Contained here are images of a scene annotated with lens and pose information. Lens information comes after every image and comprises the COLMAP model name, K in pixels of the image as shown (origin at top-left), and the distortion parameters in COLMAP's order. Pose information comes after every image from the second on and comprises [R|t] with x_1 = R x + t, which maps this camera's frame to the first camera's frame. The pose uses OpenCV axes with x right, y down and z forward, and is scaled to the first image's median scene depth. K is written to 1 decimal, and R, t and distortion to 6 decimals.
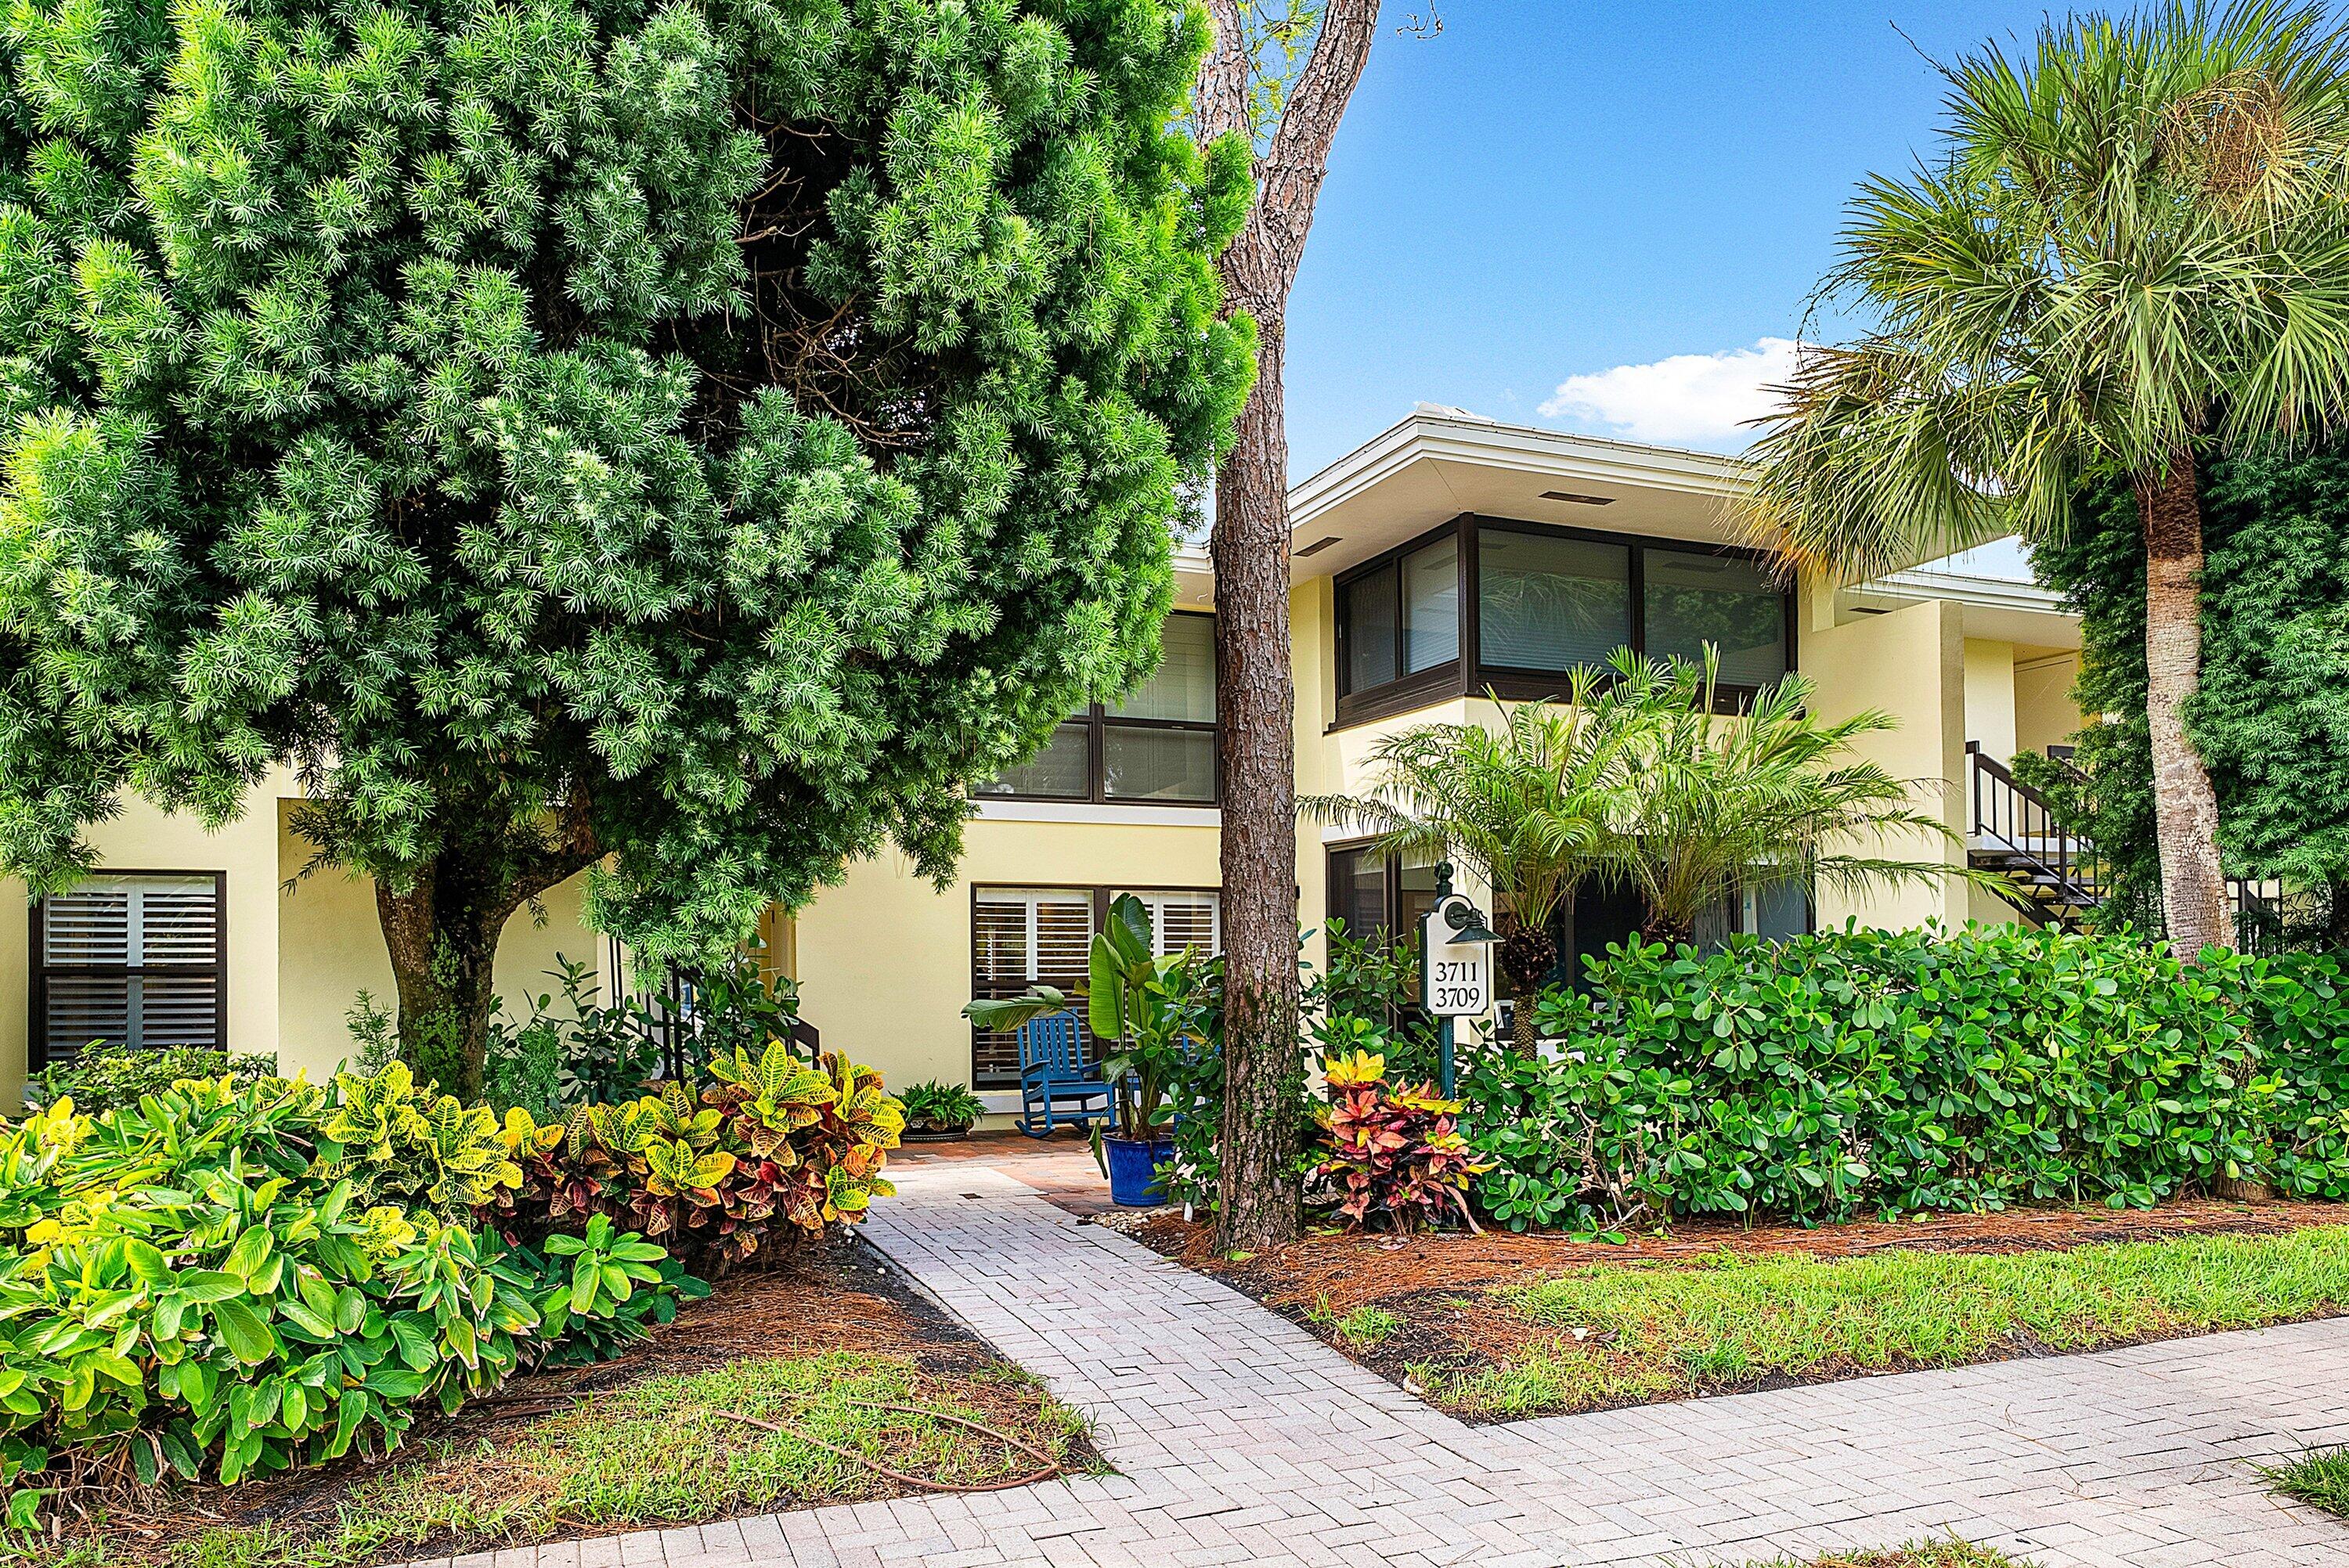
lens RADIAL K [[1683.3, 0, 1266.8], [0, 1683.3, 922.1], [0, 0, 1]] dist [-0.029752, -0.004968]
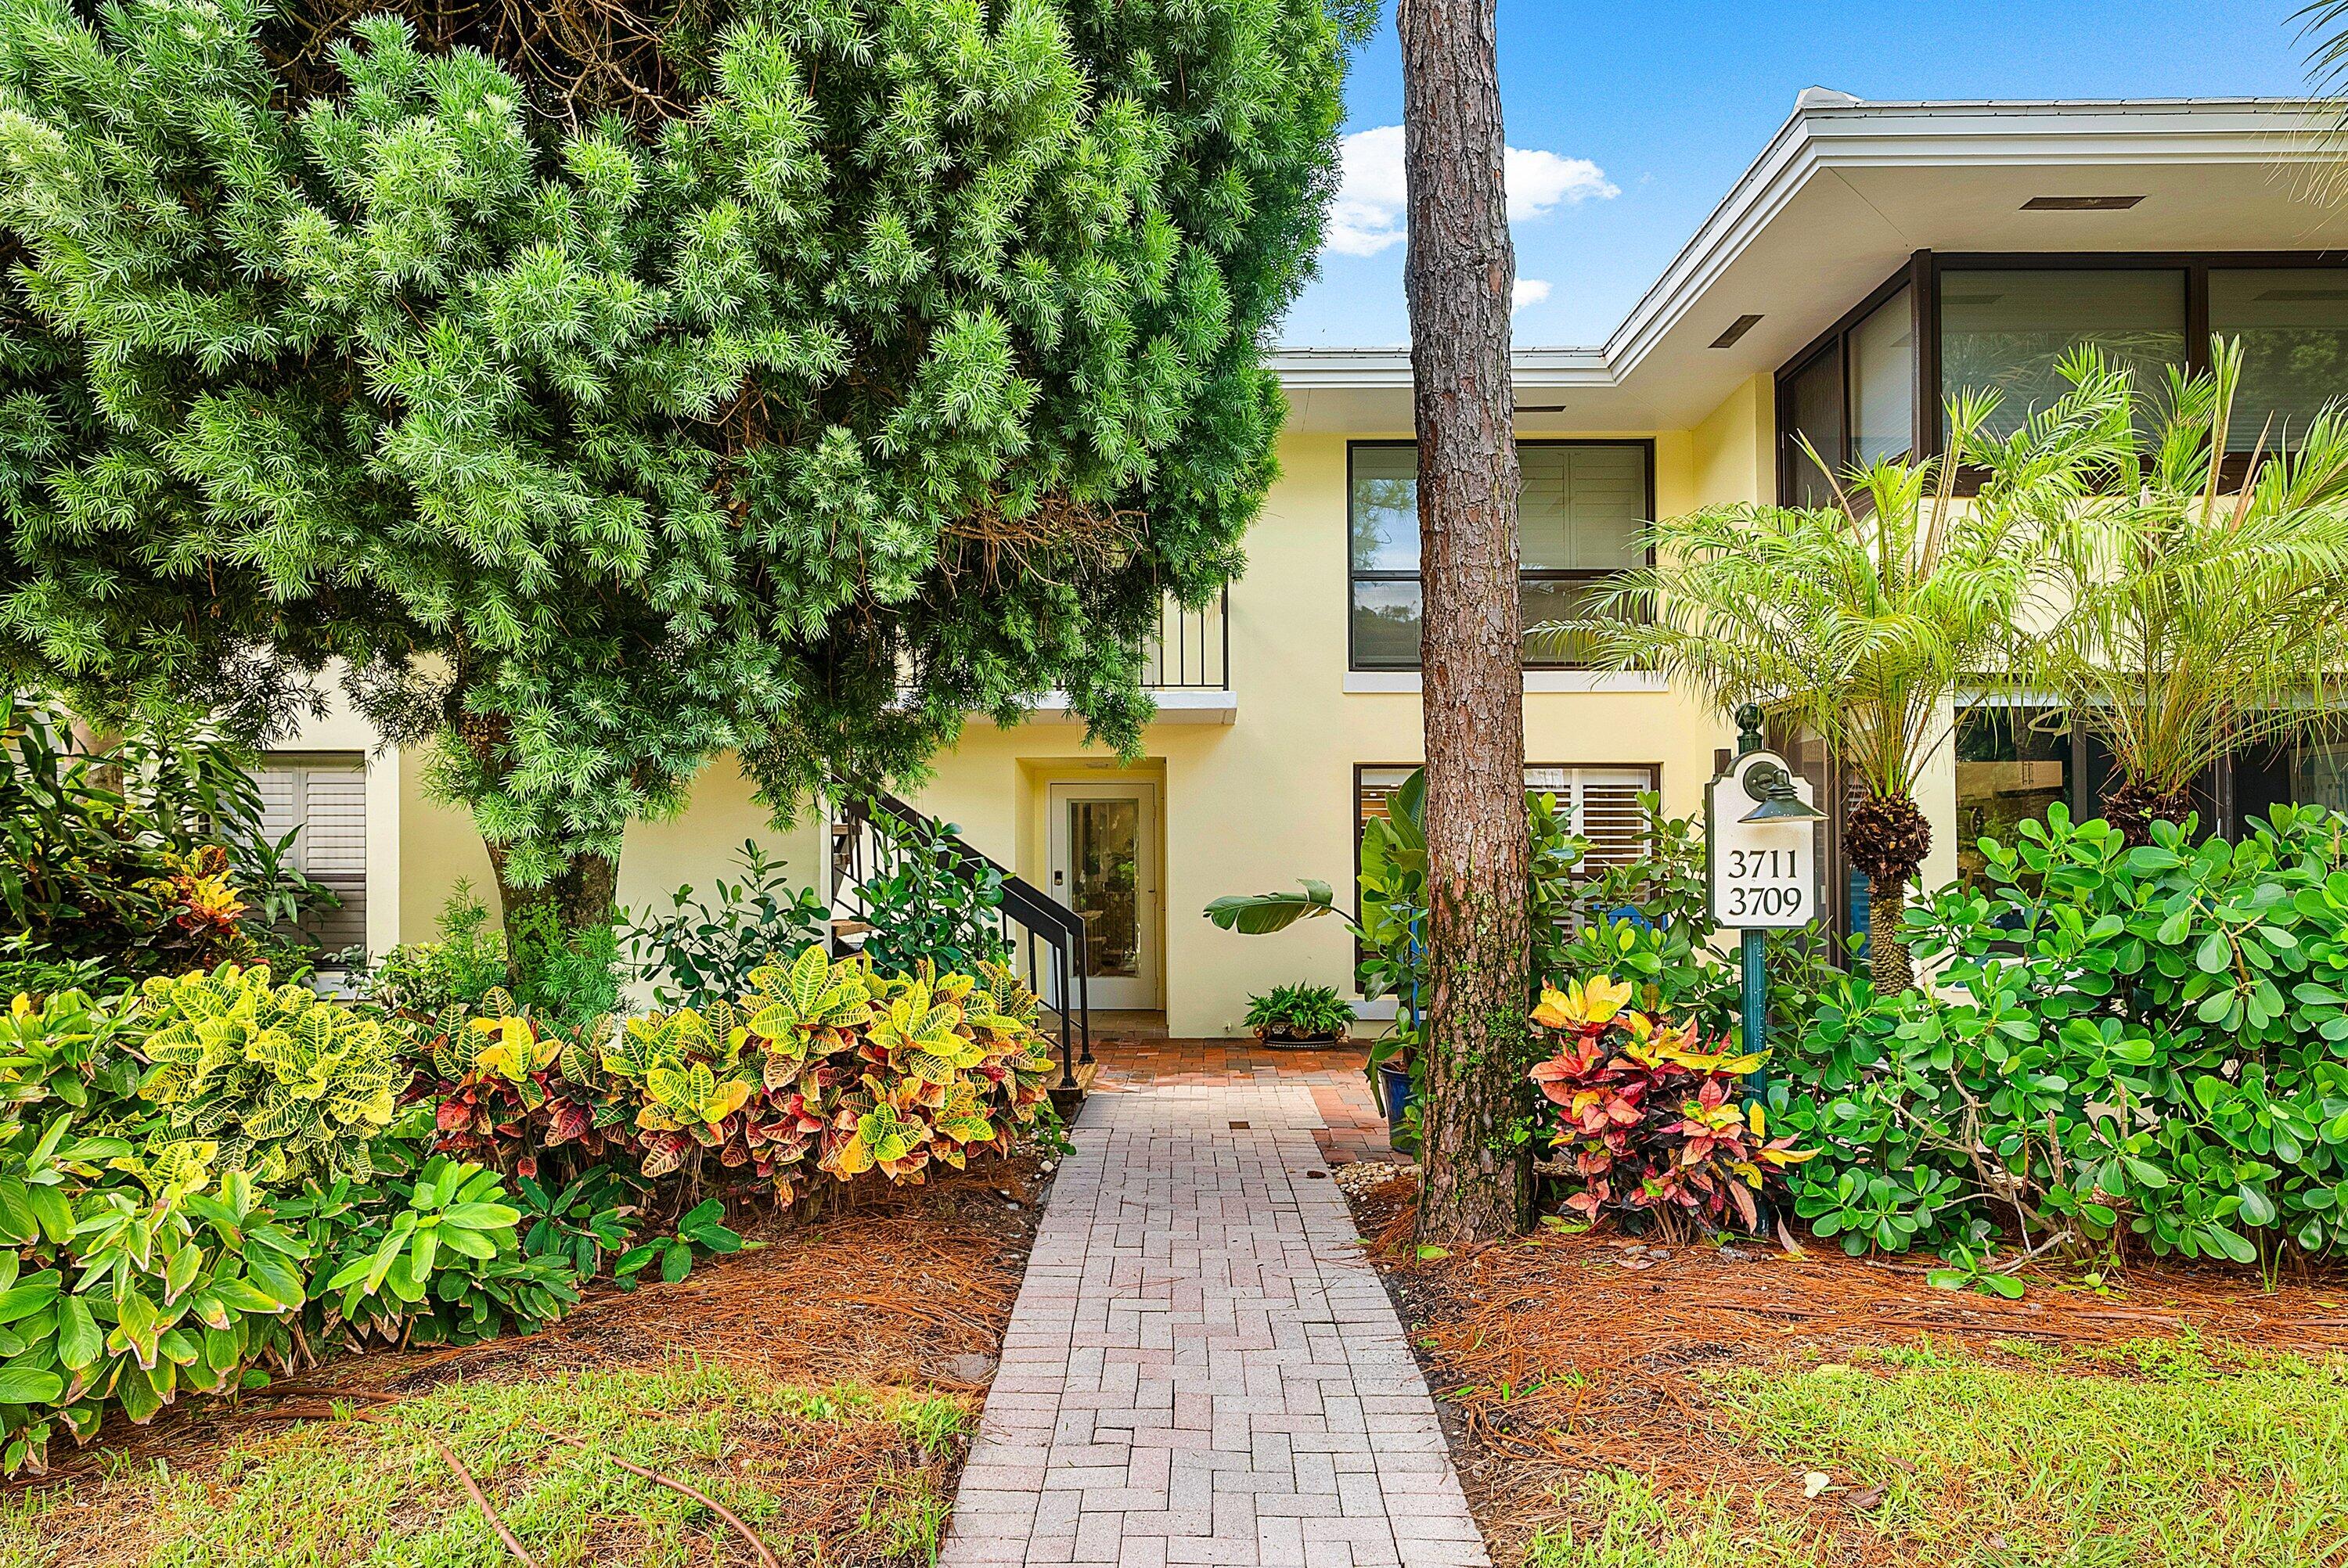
lens RADIAL K [[1614.0, 0, 1174.9], [0, 1614.0, 842.9], [0, 0, 1]] dist [-0.005414, -0.003007]
pose [[0.912438, -0.001625, -0.409211, 0.167175], [0.008694, 0.999843, 0.015414, 0.009087], [0.409122, -0.017622, 0.912310, 0.315026]]
